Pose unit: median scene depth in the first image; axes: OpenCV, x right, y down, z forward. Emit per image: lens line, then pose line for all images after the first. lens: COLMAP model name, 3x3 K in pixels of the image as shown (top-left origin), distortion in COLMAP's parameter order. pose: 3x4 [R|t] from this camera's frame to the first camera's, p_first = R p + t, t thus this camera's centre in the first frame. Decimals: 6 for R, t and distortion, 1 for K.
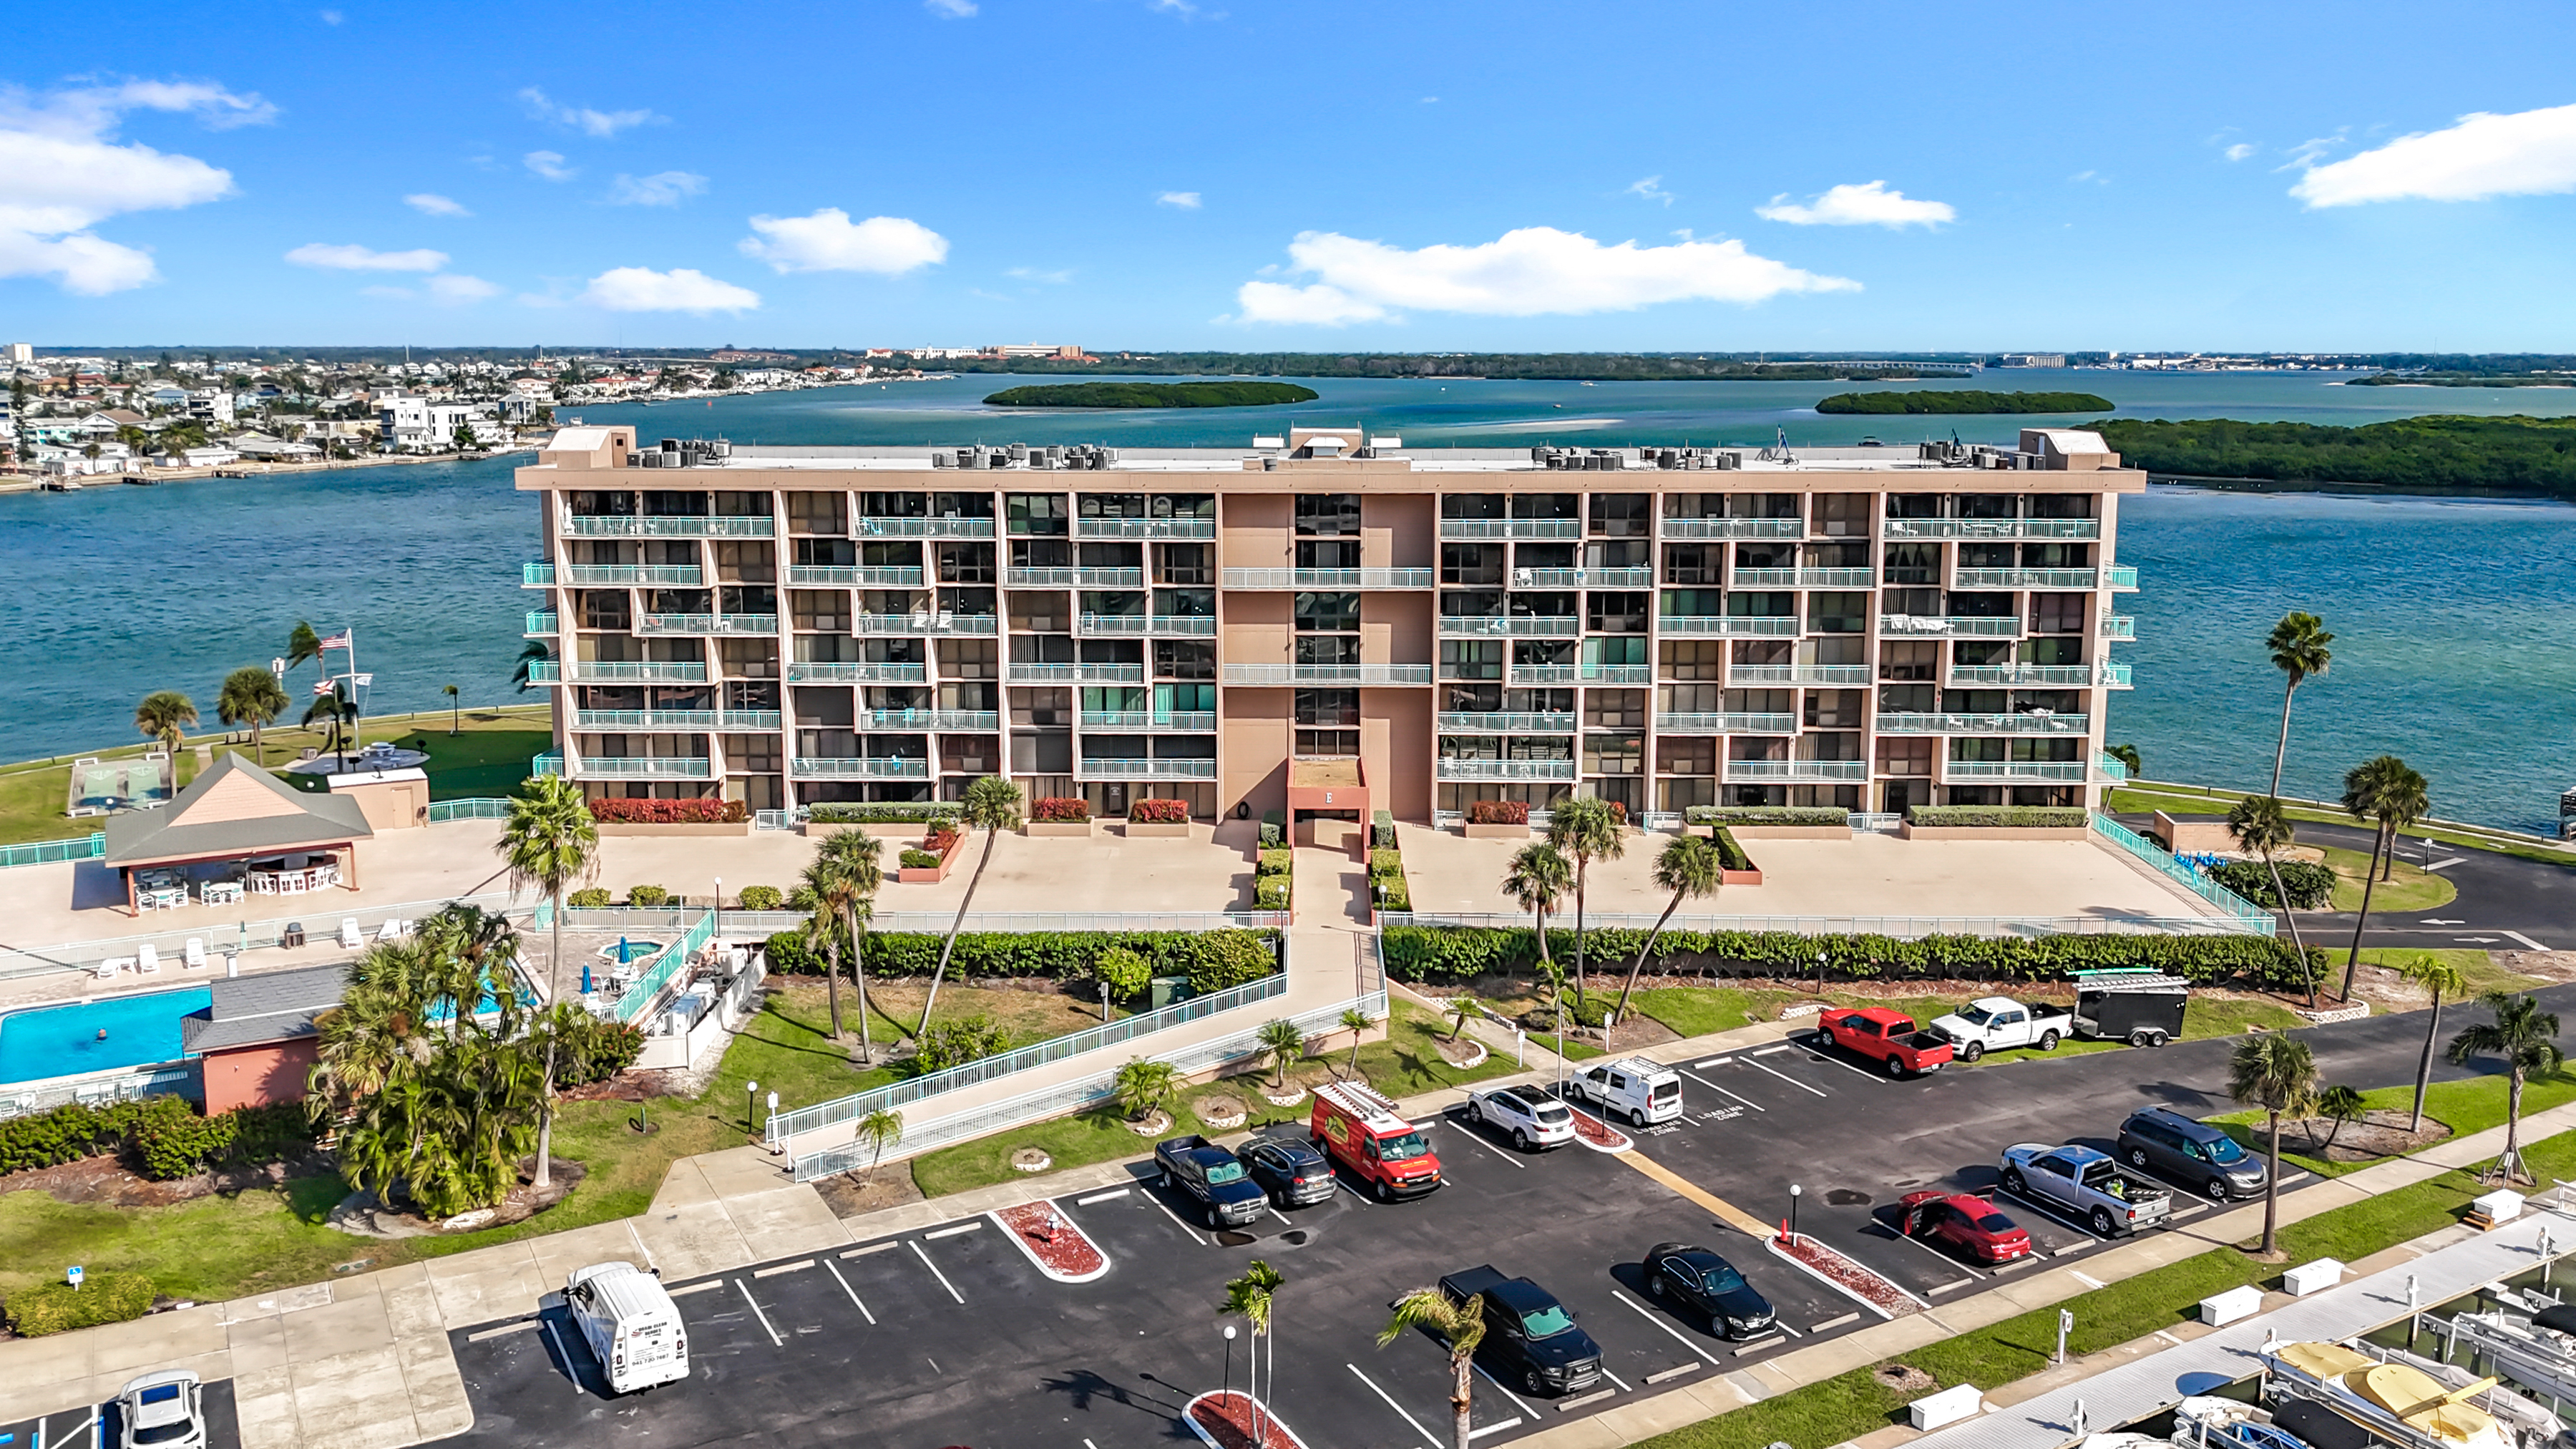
lens RADIAL K [[2018.5, 0, 1288.0], [0, 2018.5, 724.5], [0, 0, 1]] dist [0.006696, -0.045588]
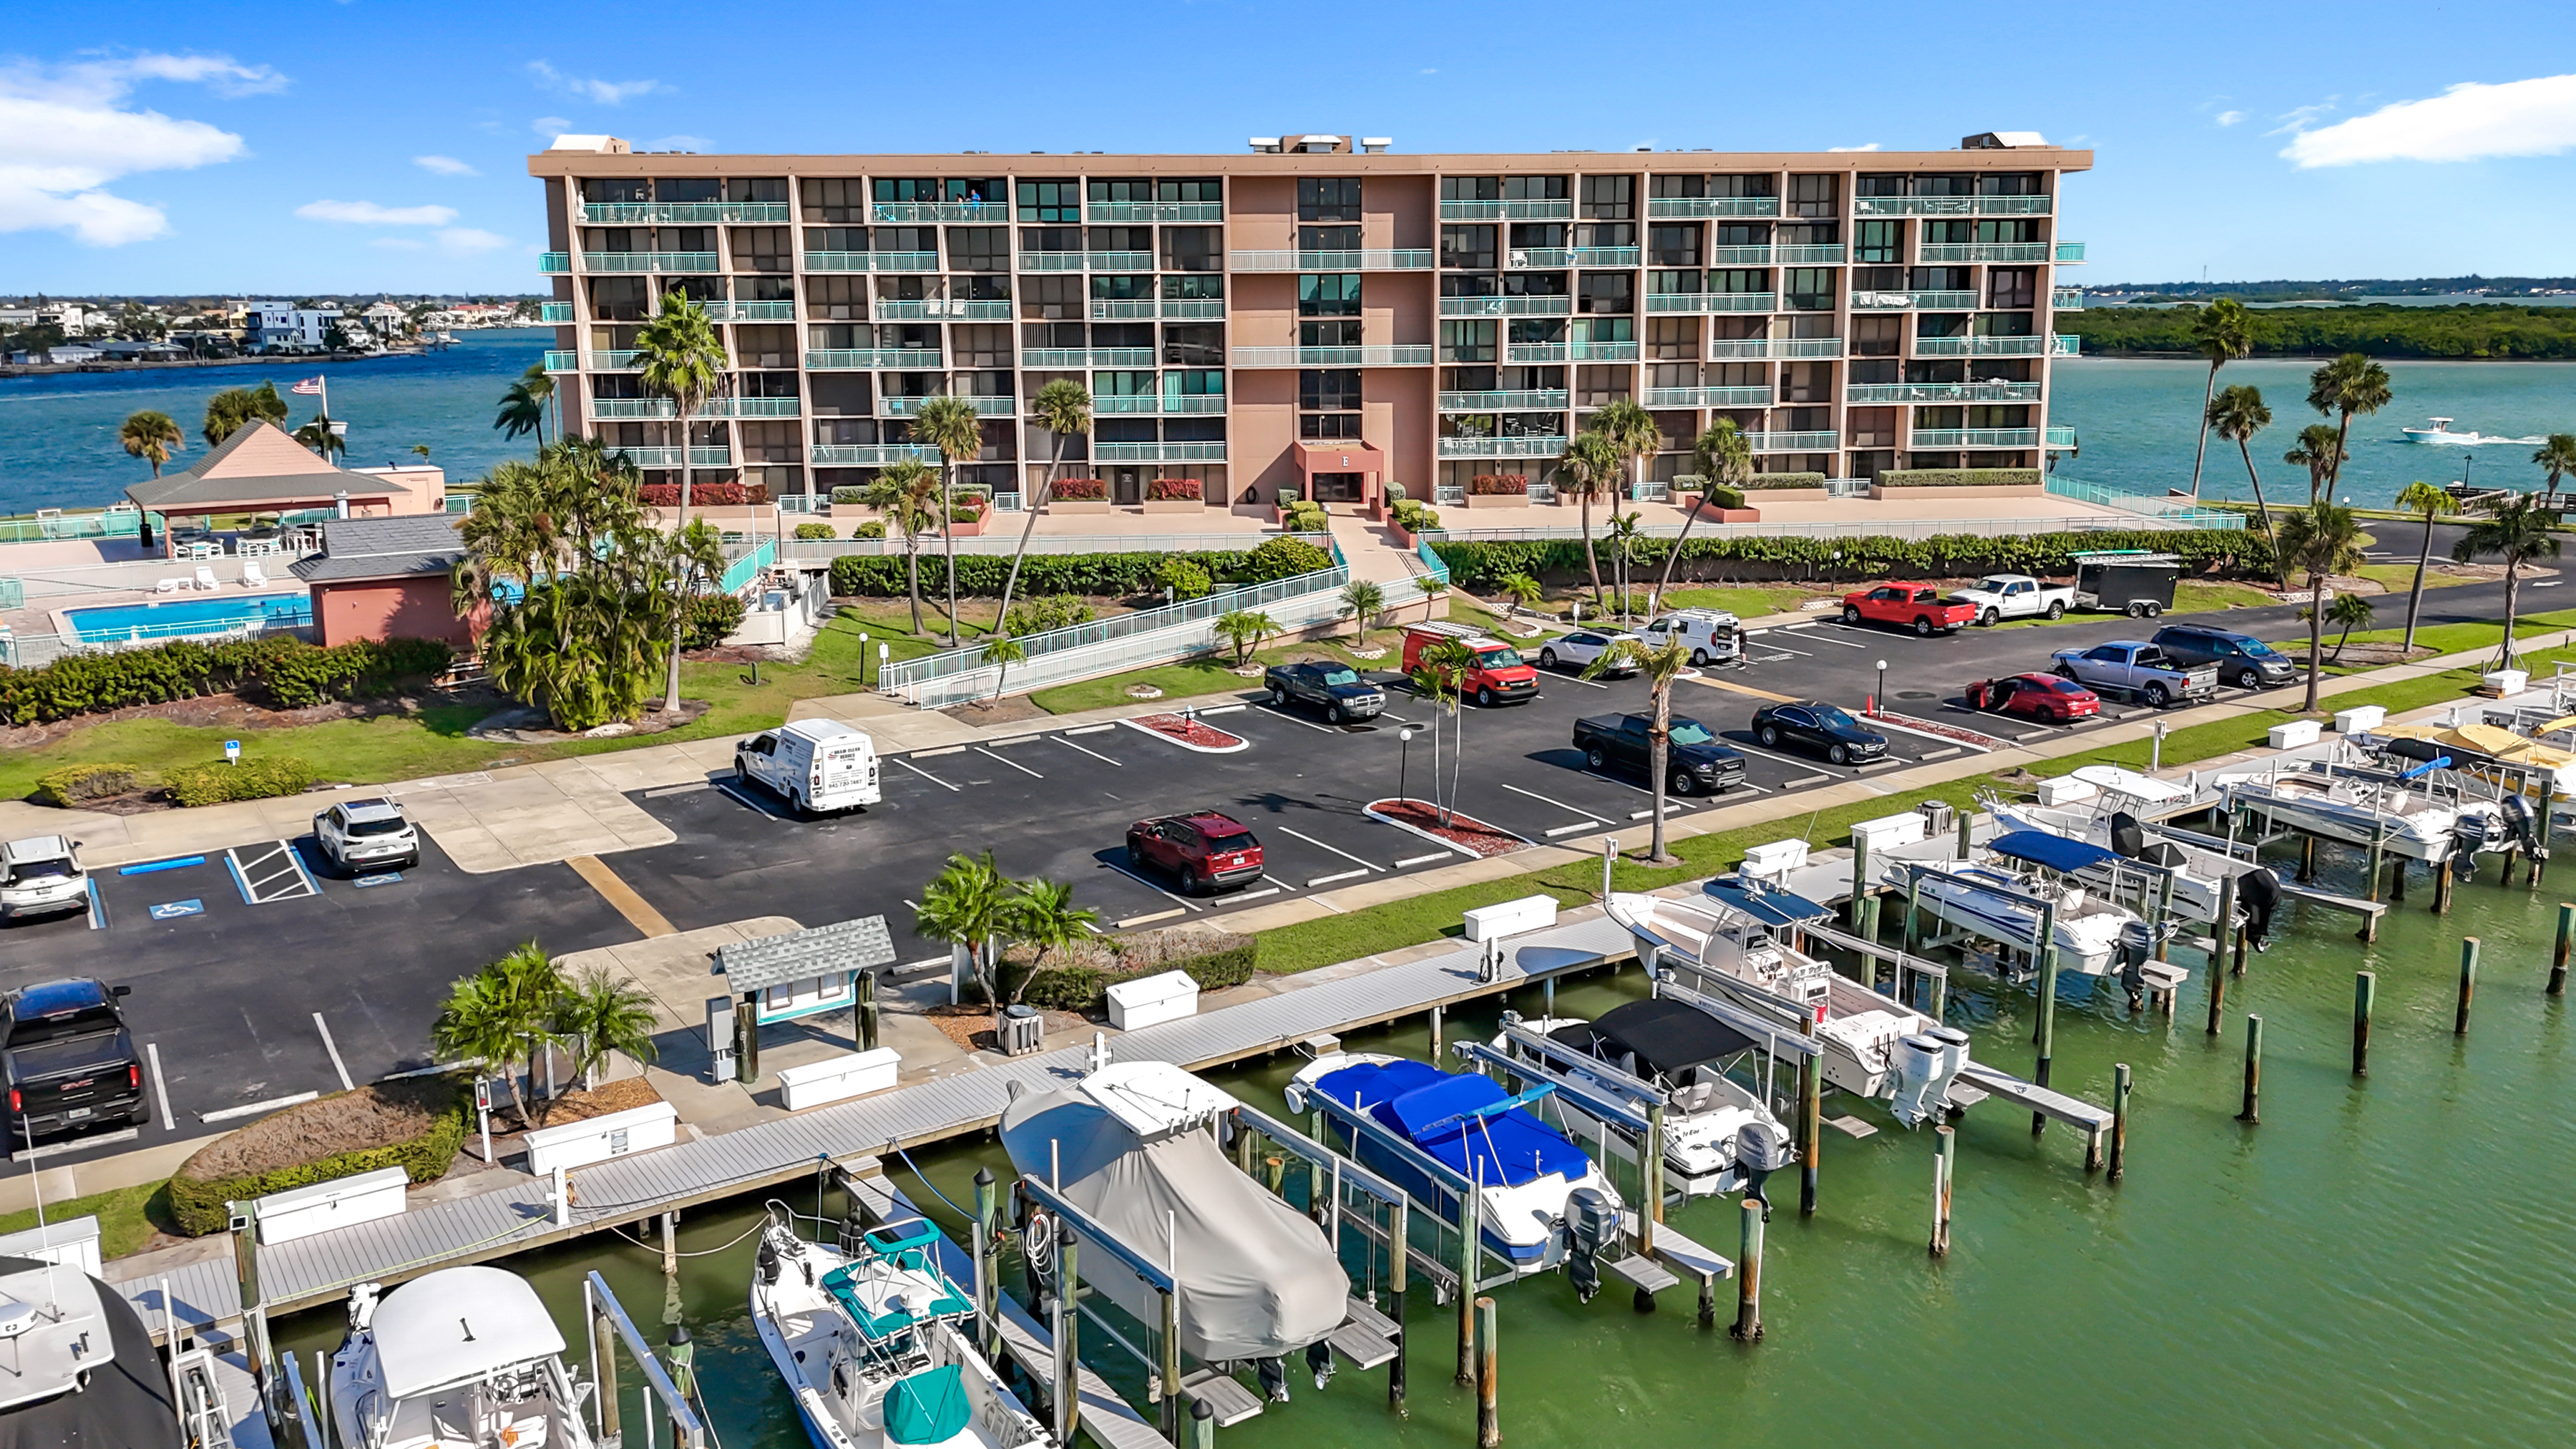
lens RADIAL K [[1931.7, 0, 1288.0], [0, 1931.7, 724.5], [0, 0, 1]] dist [0.015316, -0.007186]
pose [[0.996744, -0.026462, 0.076171, -0.084196], [0.023801, 0.999081, 0.035633, 0.129834], [-0.077044, -0.033704, 0.996458, 0.001163]]
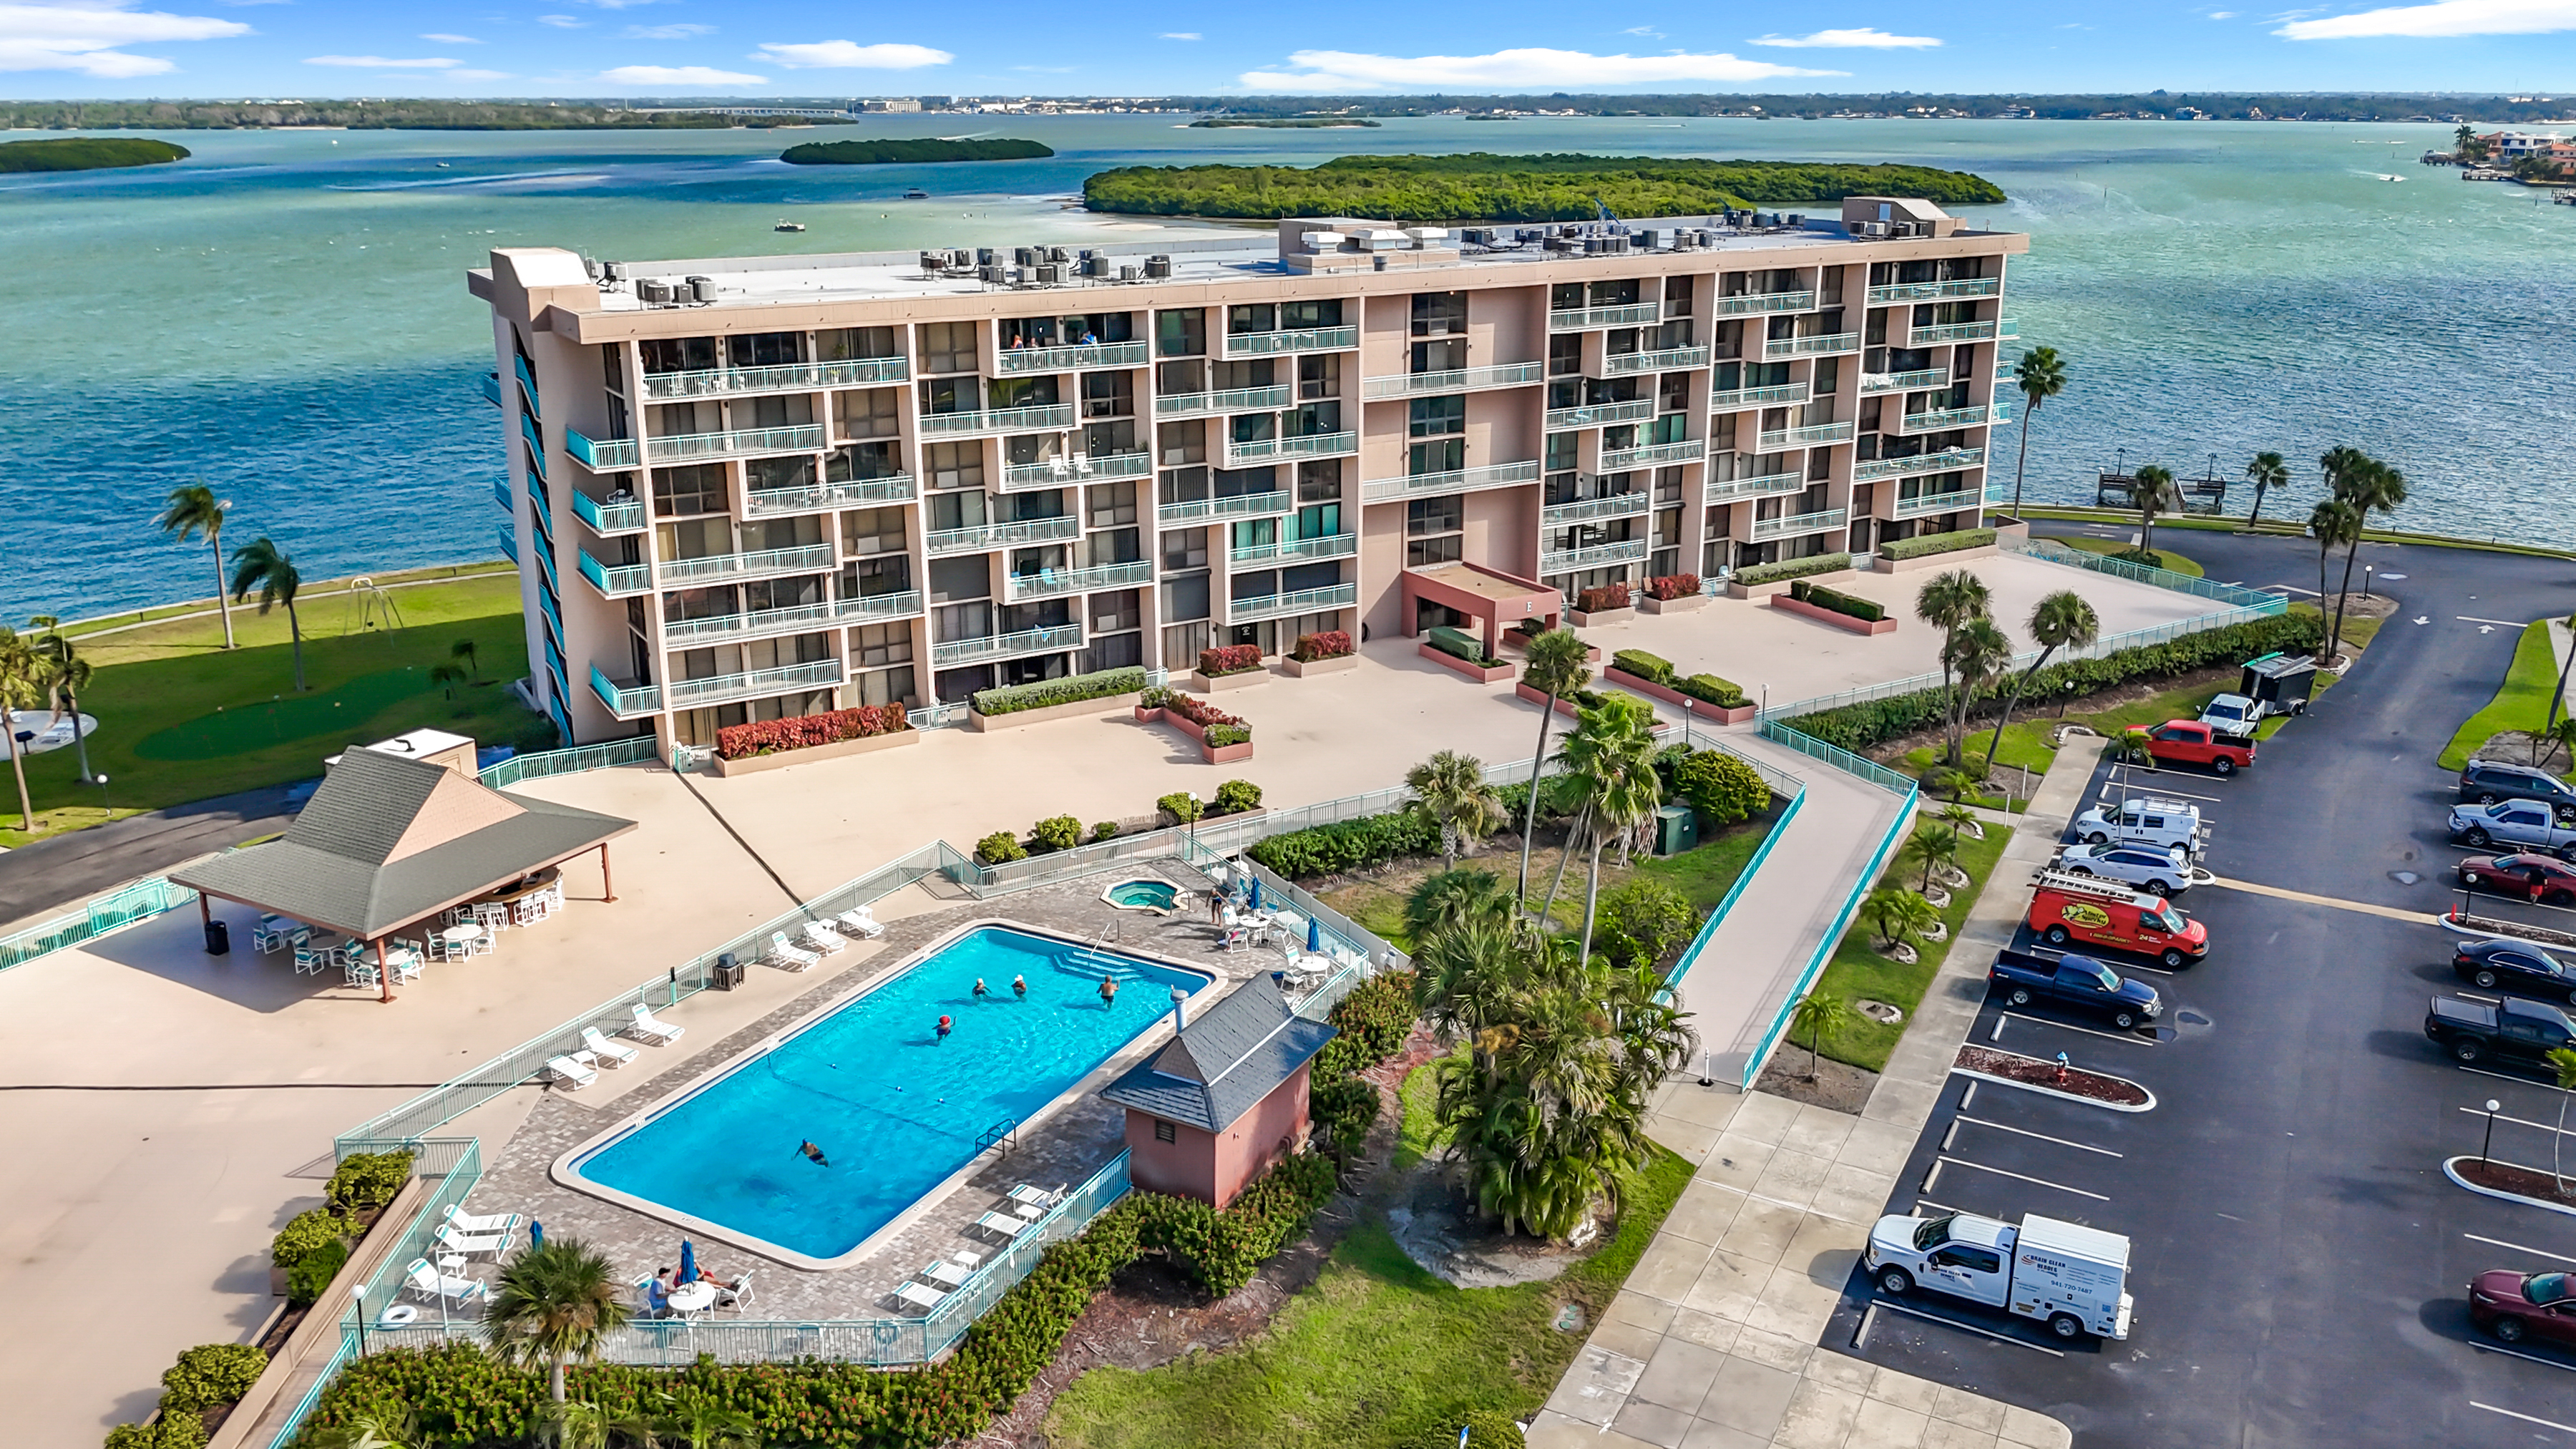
lens RADIAL K [[1931.7, 0, 1288.0], [0, 1931.7, 724.5], [0, 0, 1]] dist [0.015316, -0.007186]
pose [[0.849228, -0.165769, 0.501330, -0.535164], [0.098922, 0.982579, 0.157327, -0.063921], [-0.518677, -0.084014, 0.850833, 0.236565]]
